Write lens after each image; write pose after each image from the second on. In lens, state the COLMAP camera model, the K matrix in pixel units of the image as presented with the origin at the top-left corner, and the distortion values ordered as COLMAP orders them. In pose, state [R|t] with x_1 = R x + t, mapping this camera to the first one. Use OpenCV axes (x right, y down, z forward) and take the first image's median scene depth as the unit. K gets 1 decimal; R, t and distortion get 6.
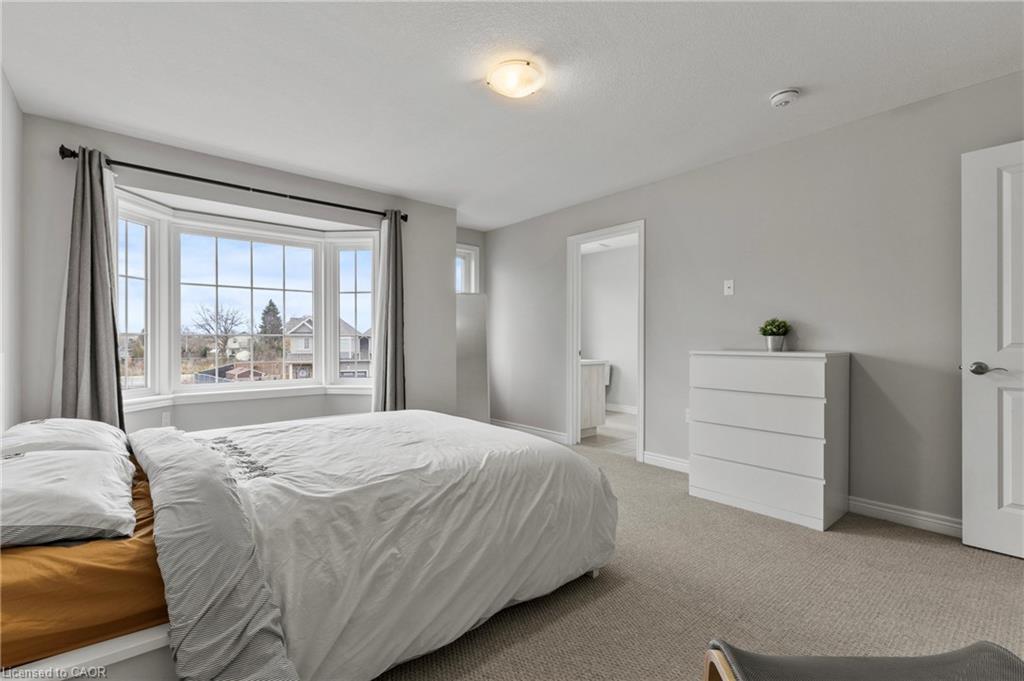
lens RADIAL K [[460.9, 0, 513.7], [0, 460.9, 341.1], [0, 0, 1]] dist [-0.000920, -0.000225]
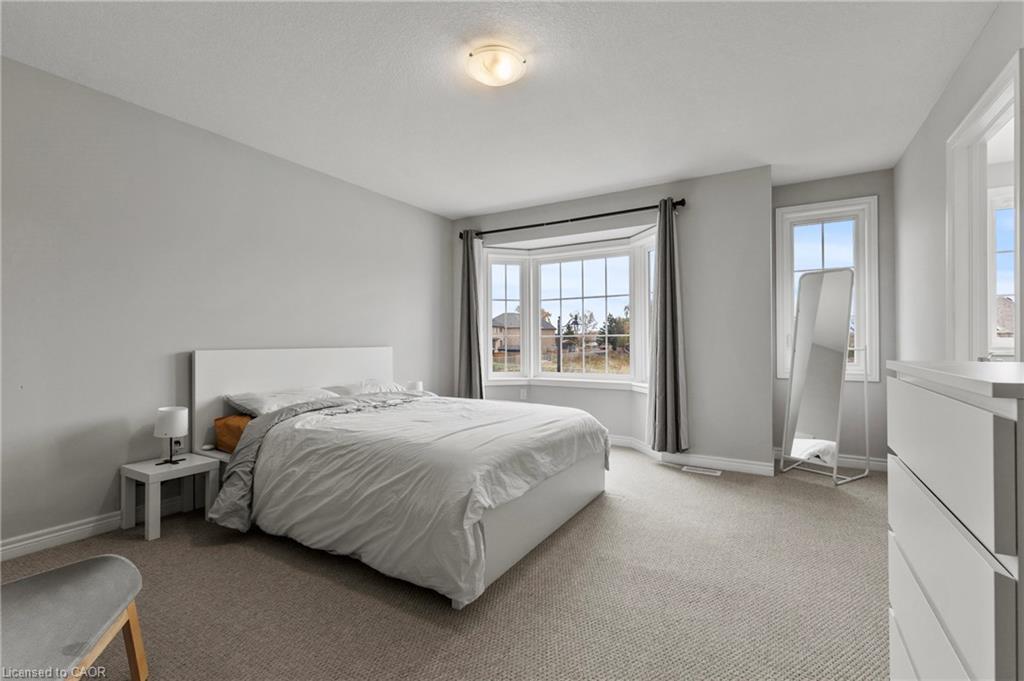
lens RADIAL K [[460.9, 0, 512.5], [0, 460.9, 340.7], [0, 0, 1]] dist [-0.000920, -0.000225]
pose [[0.315570, -0.003578, -0.948896, 0.760536], [0.004020, 0.999989, -0.002434, 0.002881], [0.948894, -0.003046, 0.315581, 0.601058]]
